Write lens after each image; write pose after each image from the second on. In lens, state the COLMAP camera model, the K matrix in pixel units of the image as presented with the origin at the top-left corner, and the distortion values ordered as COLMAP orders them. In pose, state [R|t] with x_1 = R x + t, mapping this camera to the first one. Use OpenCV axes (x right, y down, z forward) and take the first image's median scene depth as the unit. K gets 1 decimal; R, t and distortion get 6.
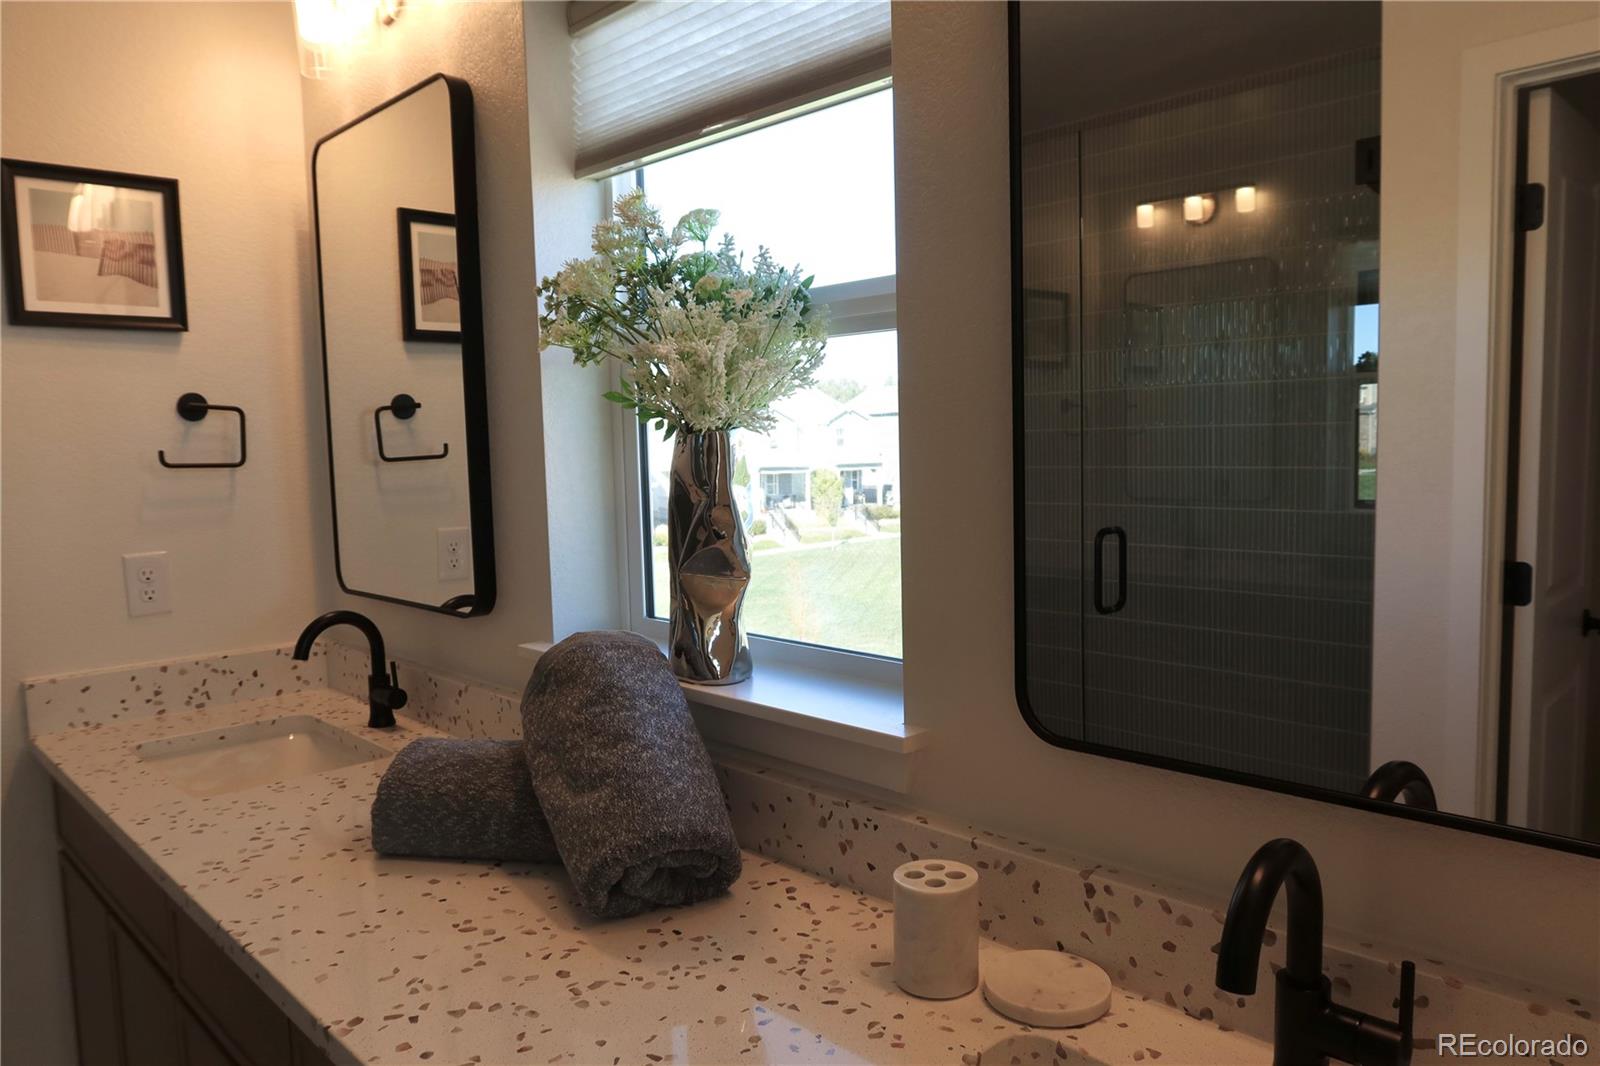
lens RADIAL K [[1092.9, 0, 791.8], [0, 1092.9, 530.4], [0, 0, 1]] dist [-0.041350, 0.015908]
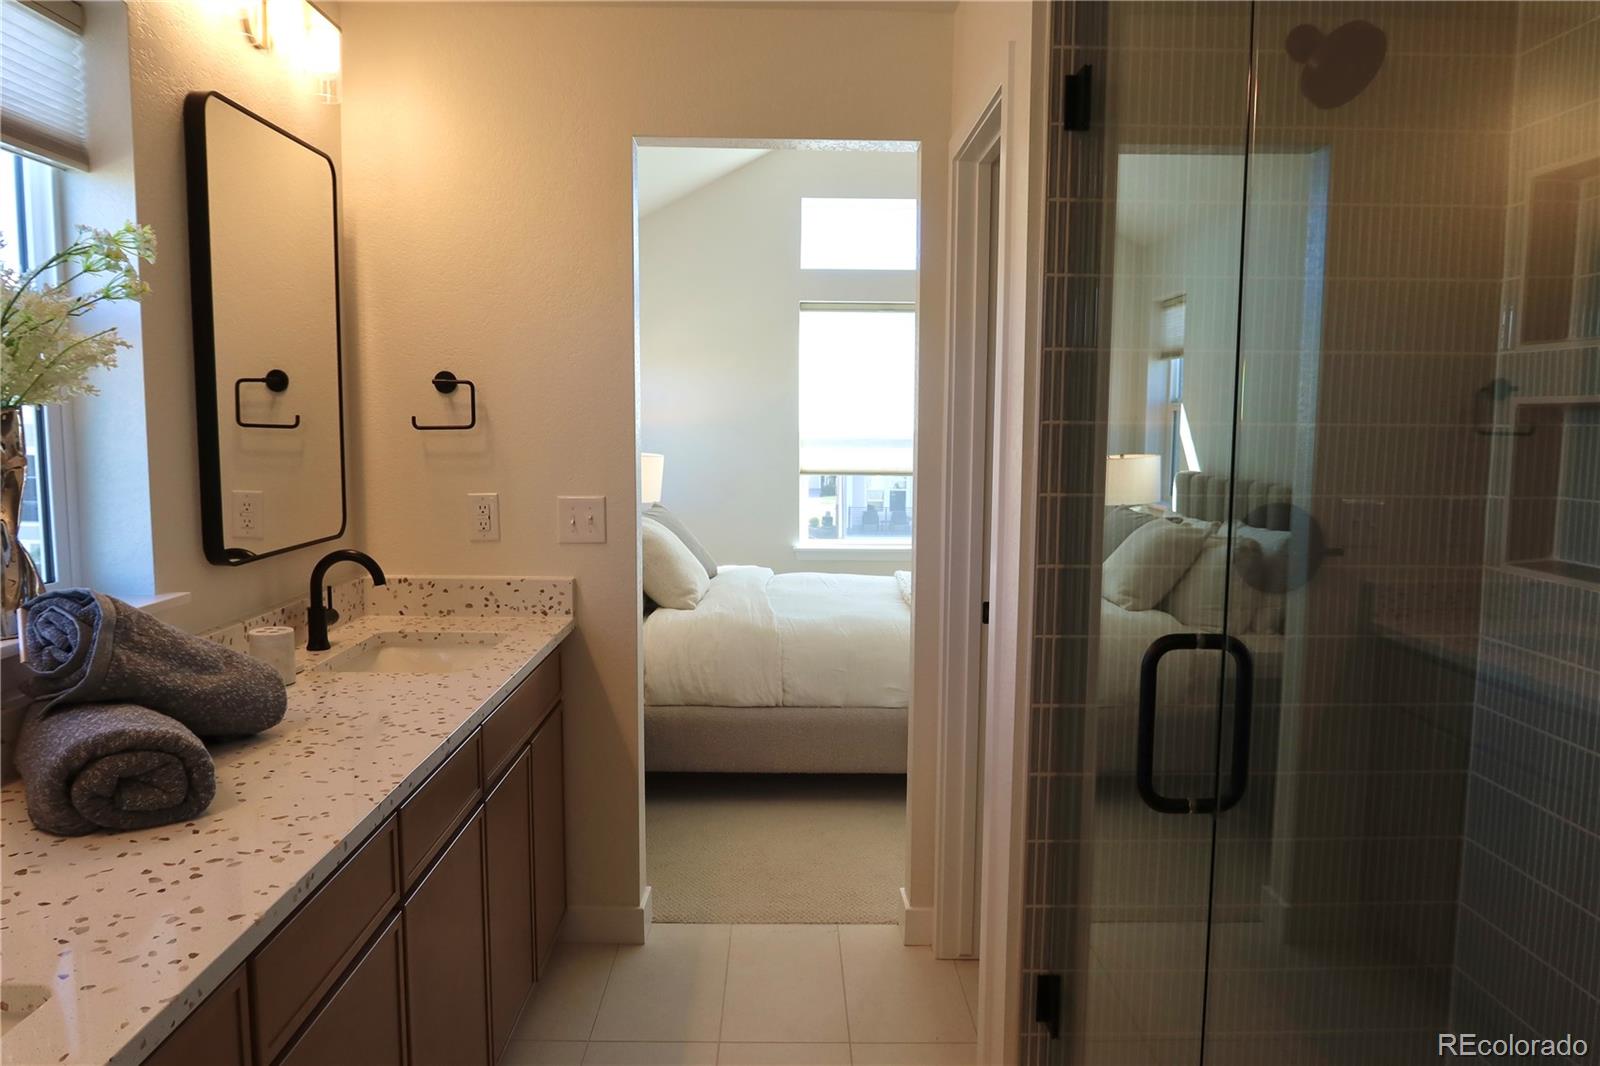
lens RADIAL K [[1092.9, 0, 800.7], [0, 1092.9, 535.4], [0, 0, 1]] dist [-0.041350, 0.015908]
pose [[-0.726193, -0.058574, 0.684991, -1.247611], [0.065626, 0.985908, 0.153880, -0.067731], [-0.684352, 0.156700, -0.712115, 1.098663]]
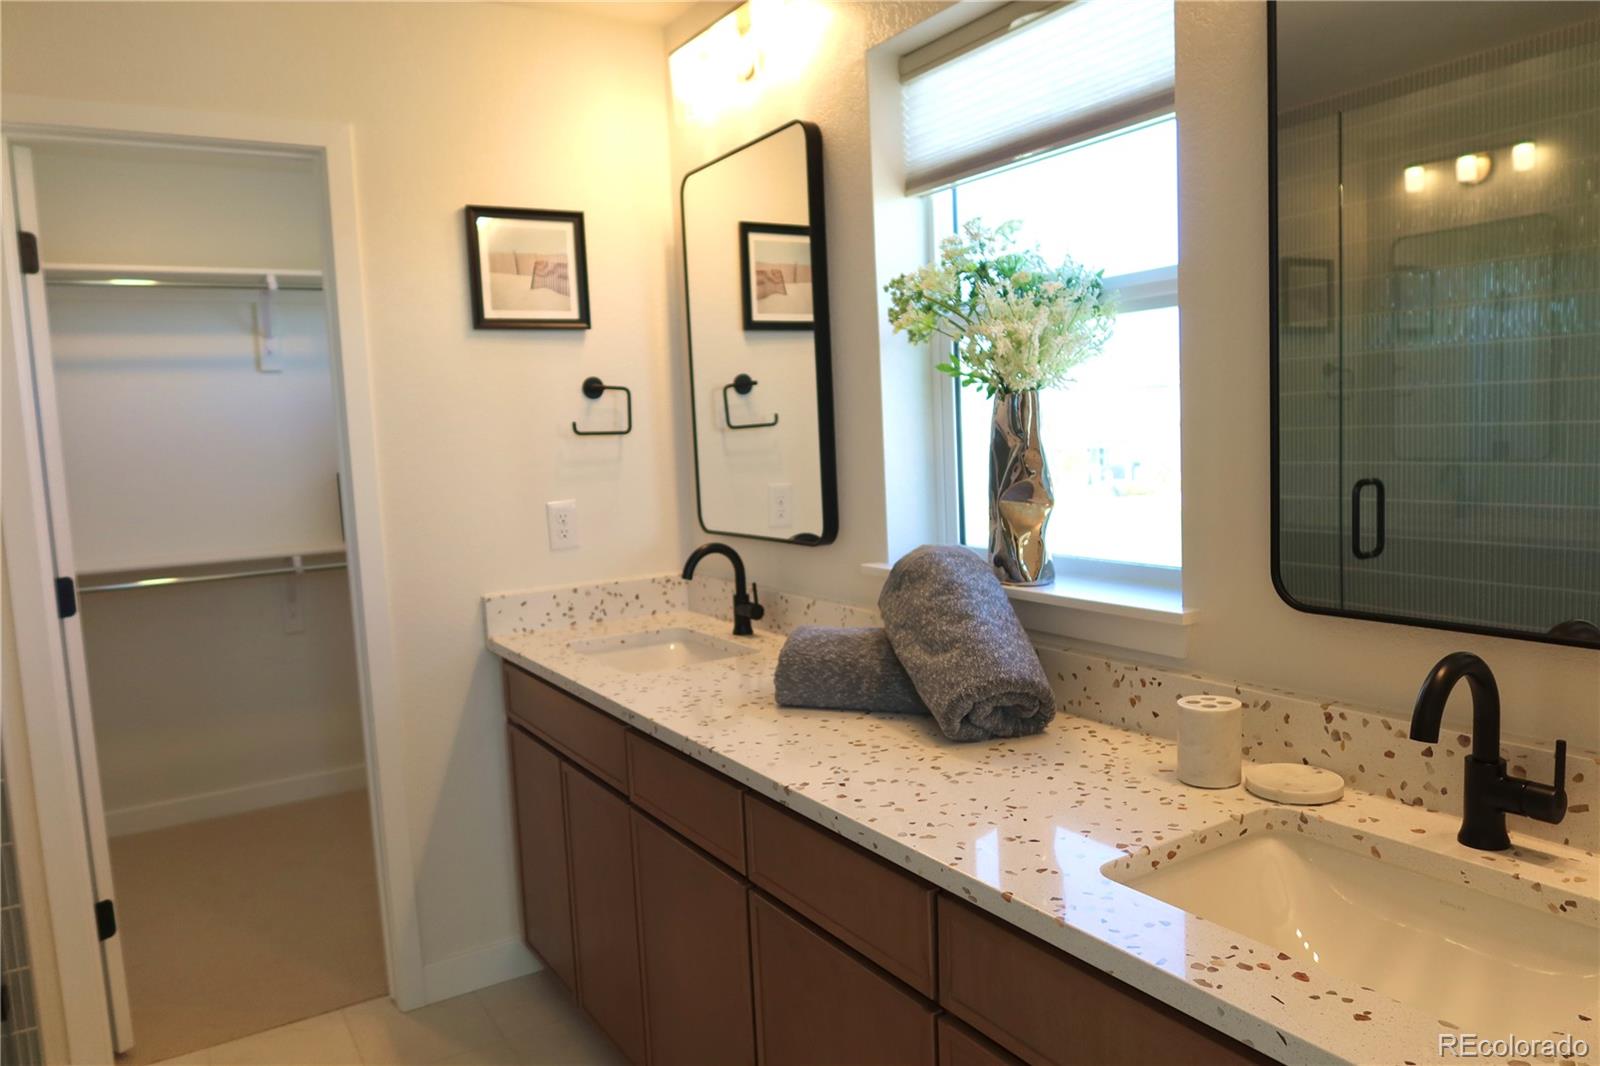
lens RADIAL K [[1092.9, 0, 787.7], [0, 1092.9, 539.9], [0, 0, 1]] dist [-0.041350, 0.015908]
pose [[0.975472, 0.001495, -0.220118, -0.055406], [0.004314, 0.999655, 0.025907, 0.044938], [0.220080, -0.026221, 0.975129, -0.291776]]
